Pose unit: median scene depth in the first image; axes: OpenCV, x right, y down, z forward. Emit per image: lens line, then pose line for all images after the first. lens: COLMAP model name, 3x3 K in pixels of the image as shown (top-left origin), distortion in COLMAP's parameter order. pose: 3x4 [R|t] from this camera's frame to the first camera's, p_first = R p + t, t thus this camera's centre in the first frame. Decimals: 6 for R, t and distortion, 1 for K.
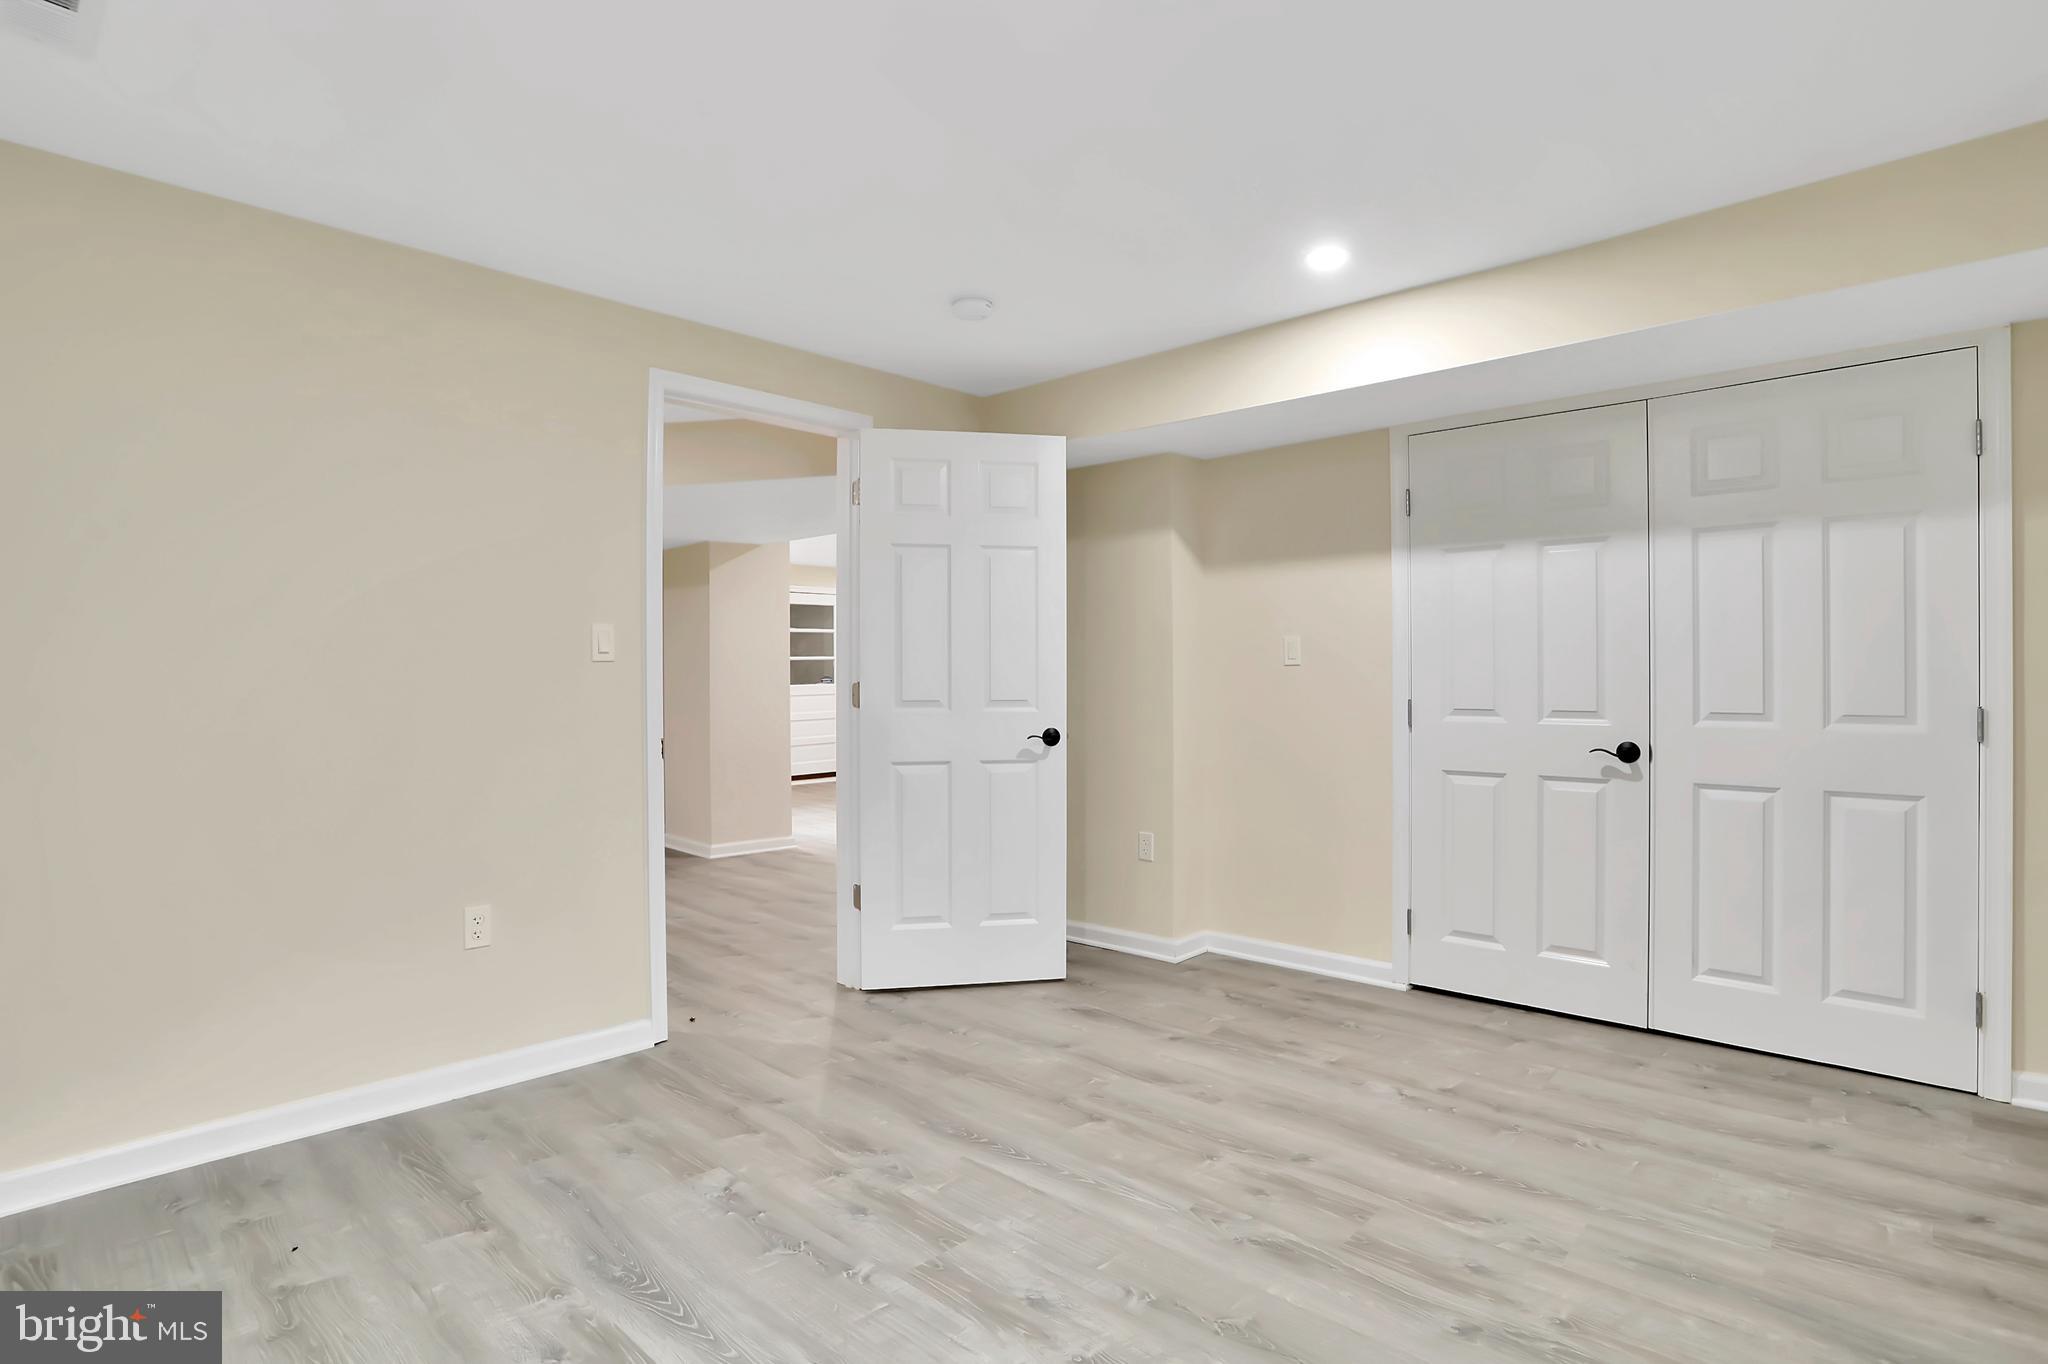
lens RADIAL K [[984.7, 0, 1061.4], [0, 984.7, 680.9], [0, 0, 1]] dist [-0.068983, 0.025111]
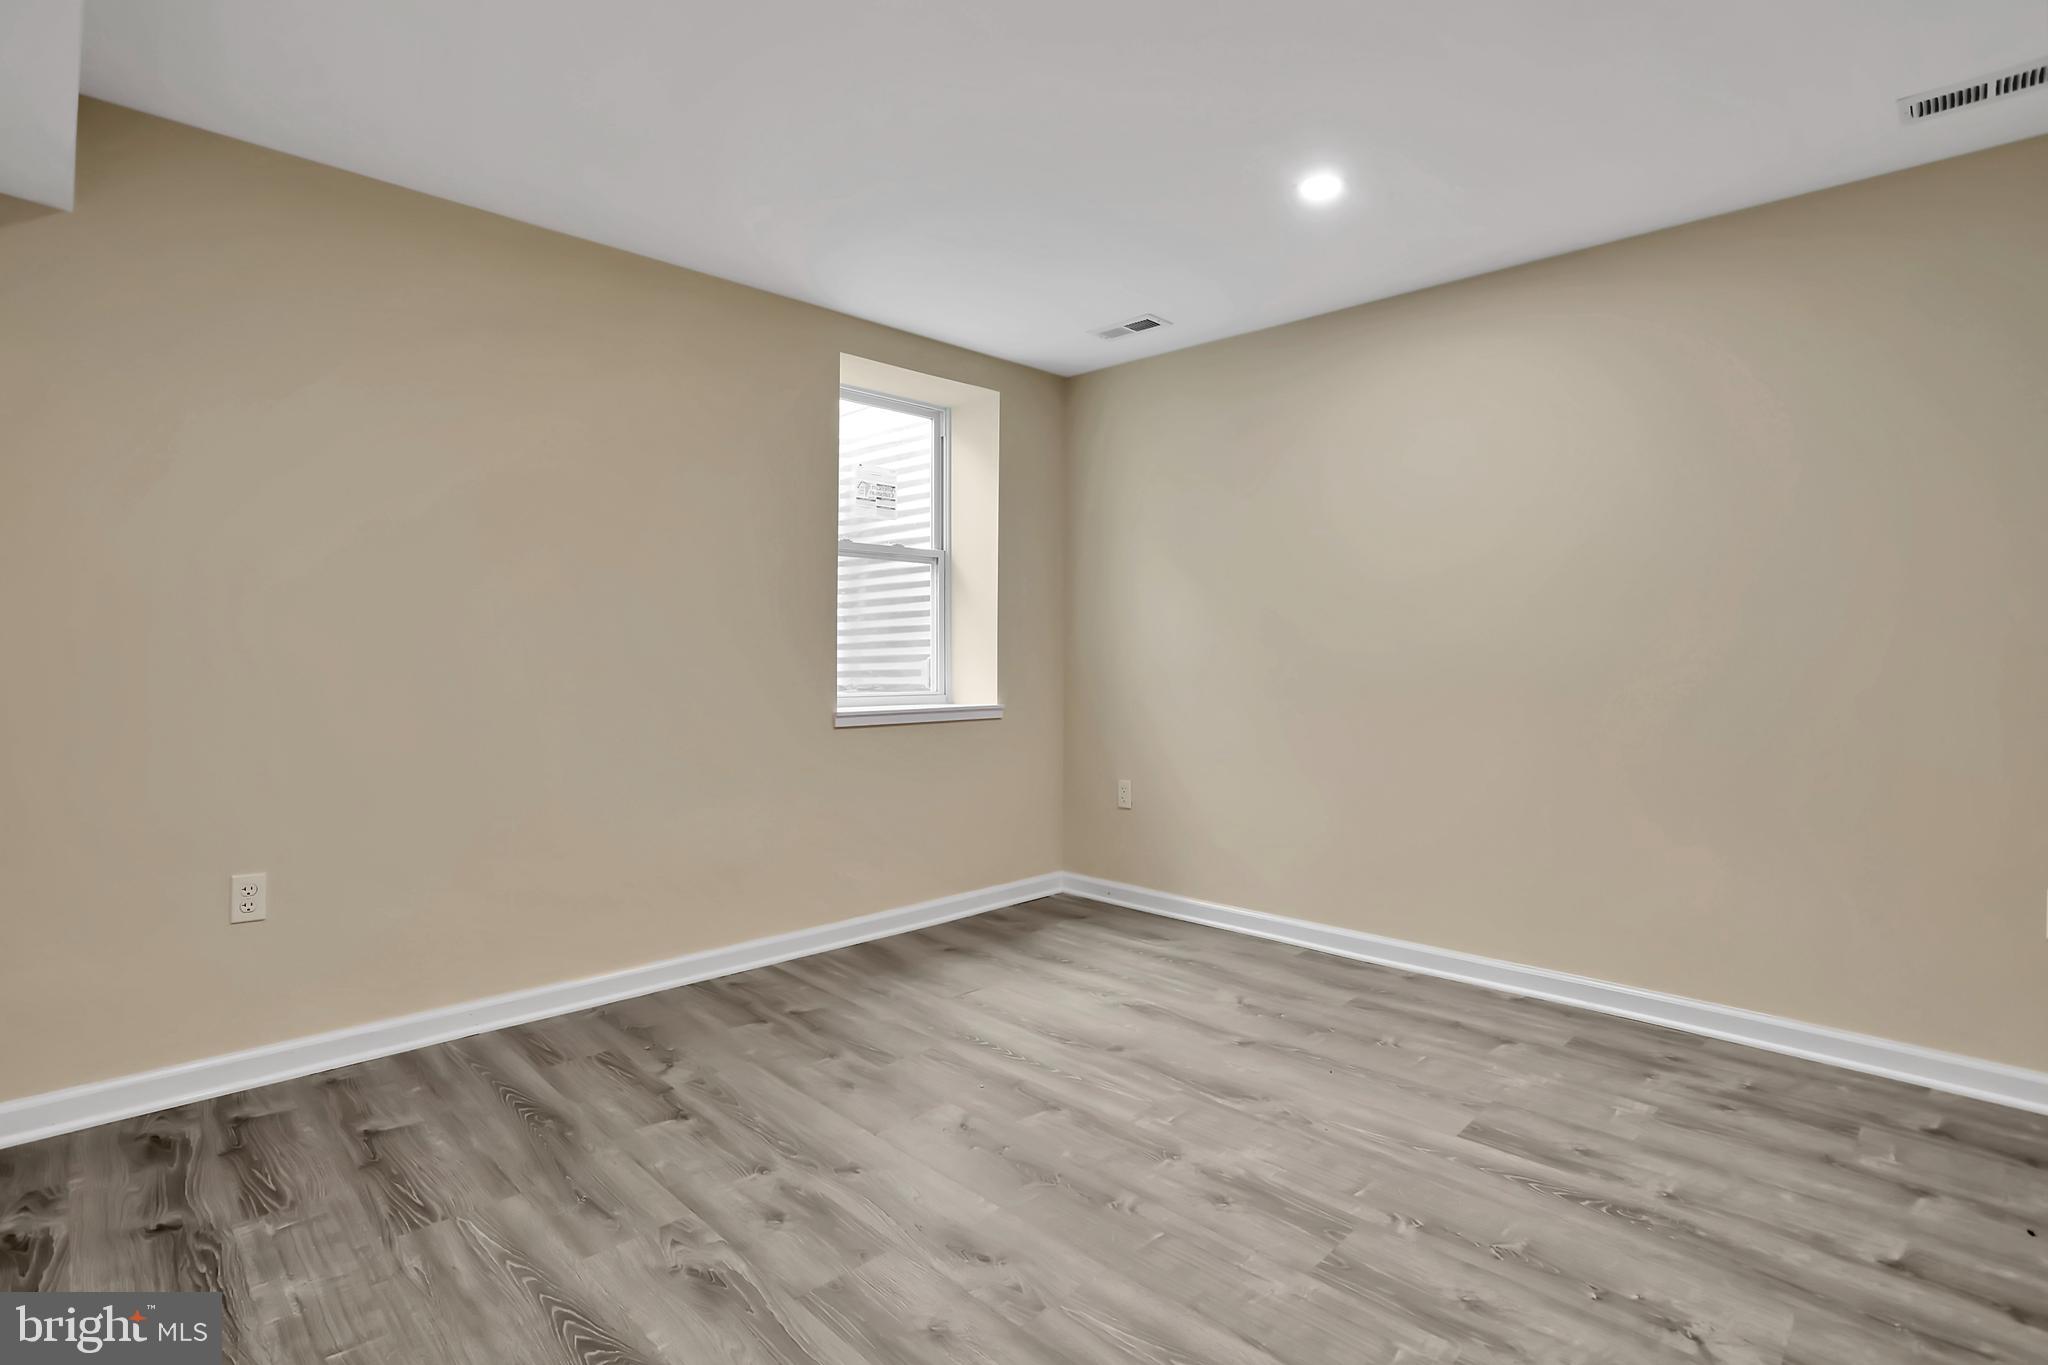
lens RADIAL K [[1029.4, 0, 1013.5], [0, 1029.4, 680.2], [0, 0, 1]] dist [-0.069880, 0.029753]
pose [[-0.996240, -0.001892, 0.086621, 0.086237], [0.000305, 0.999679, 0.025341, 0.028172], [-0.086641, 0.025272, -0.995919, 1.724892]]
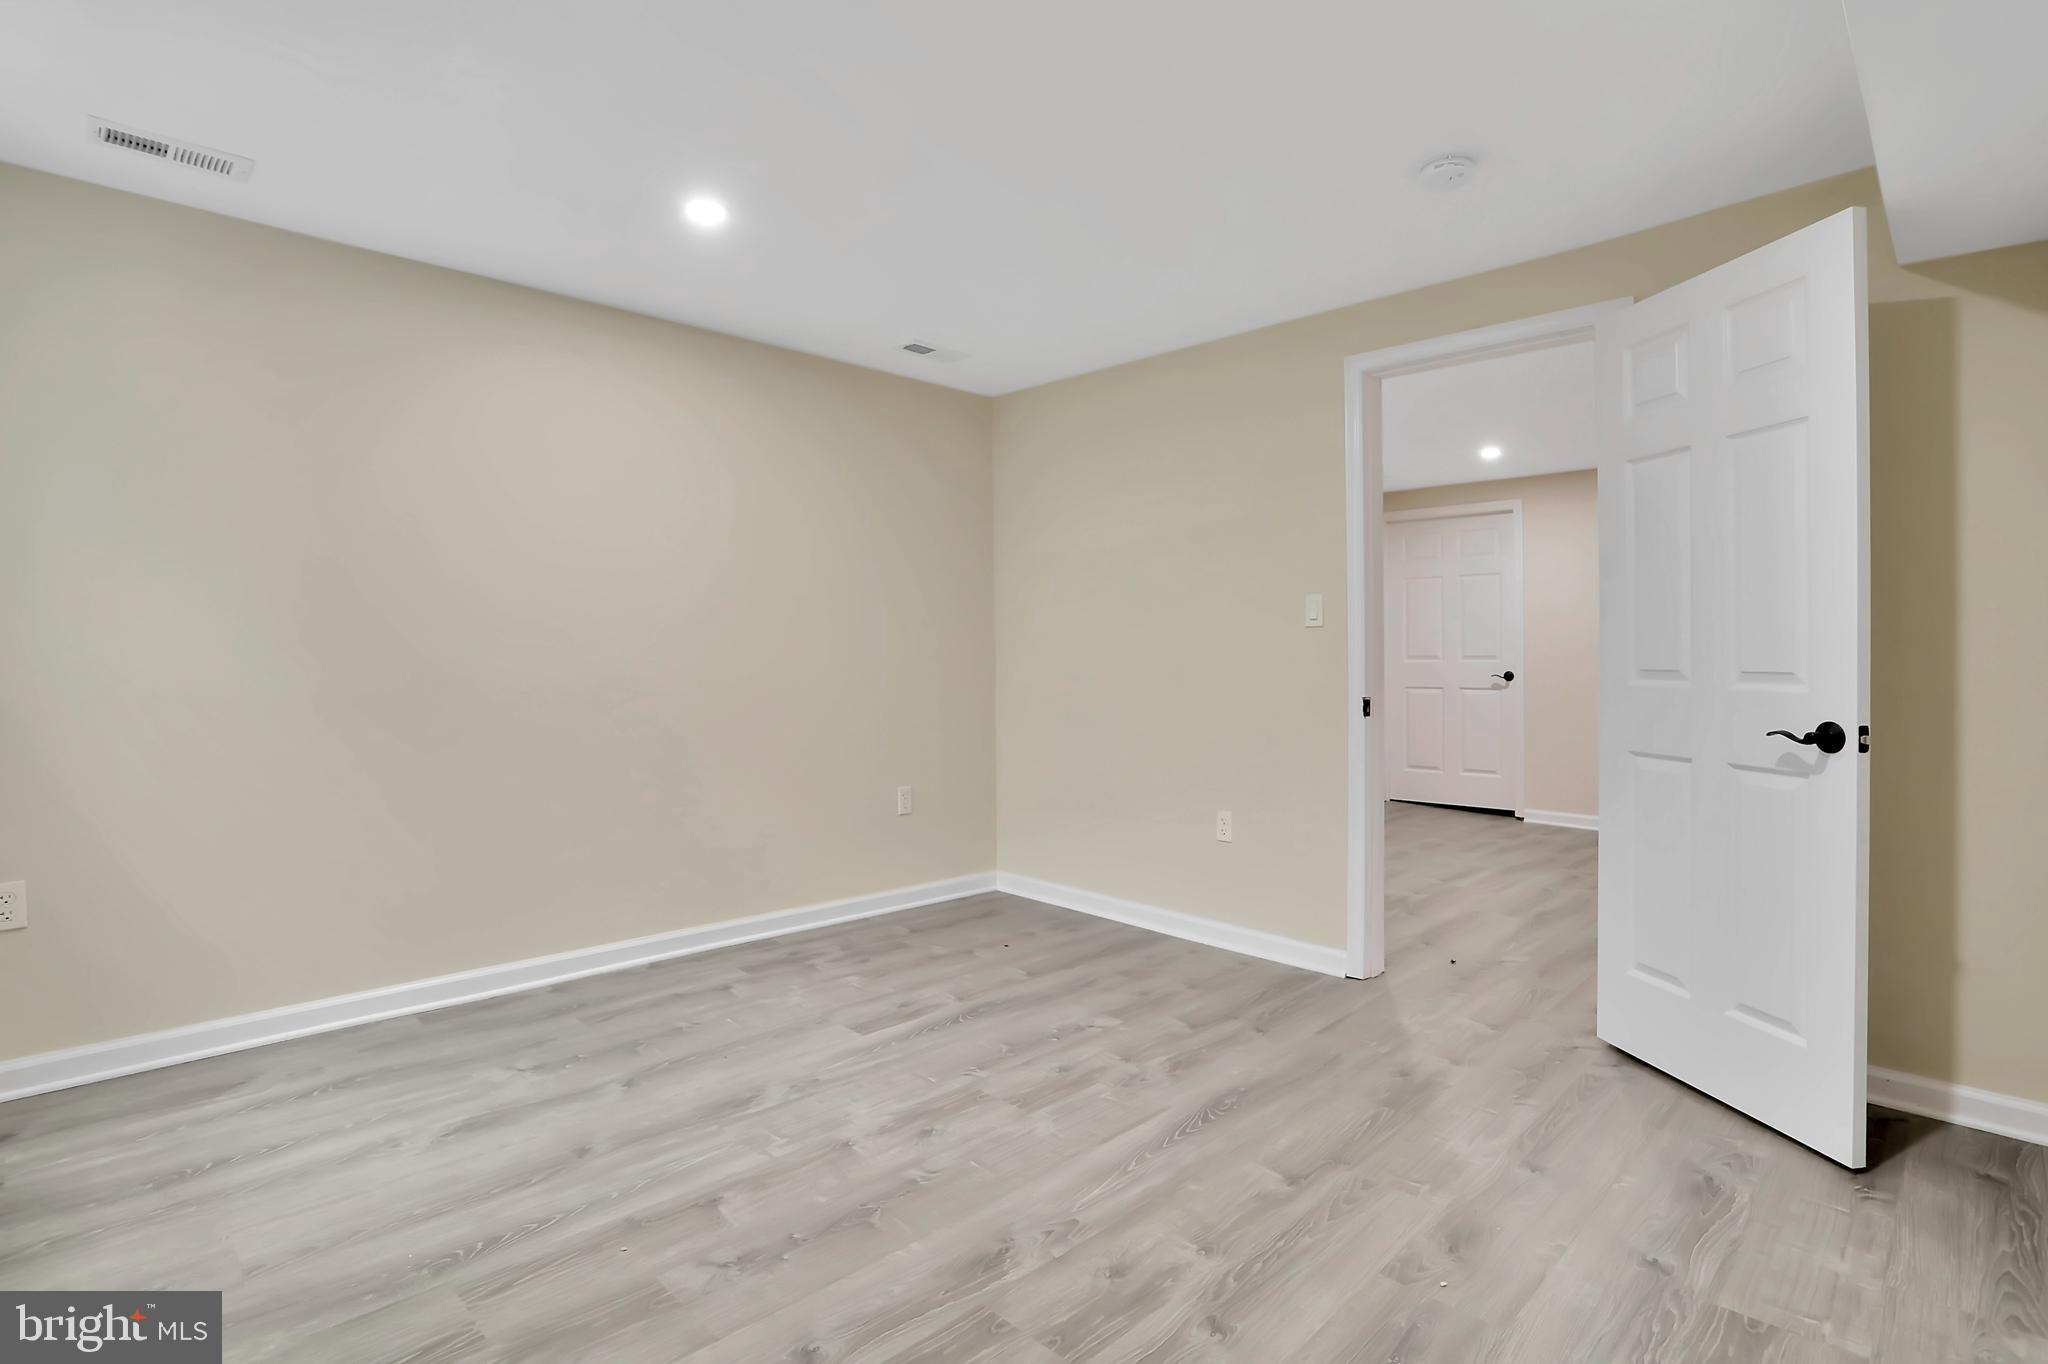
lens RADIAL K [[1029.4, 0, 1013.5], [0, 1029.4, 679.7], [0, 0, 1]] dist [-0.069880, 0.029753]
pose [[-0.064122, 0.023994, -0.997654, 1.037265], [0.000282, 0.999711, 0.024026, 0.016102], [0.997942, 0.001260, -0.064110, 0.968761]]
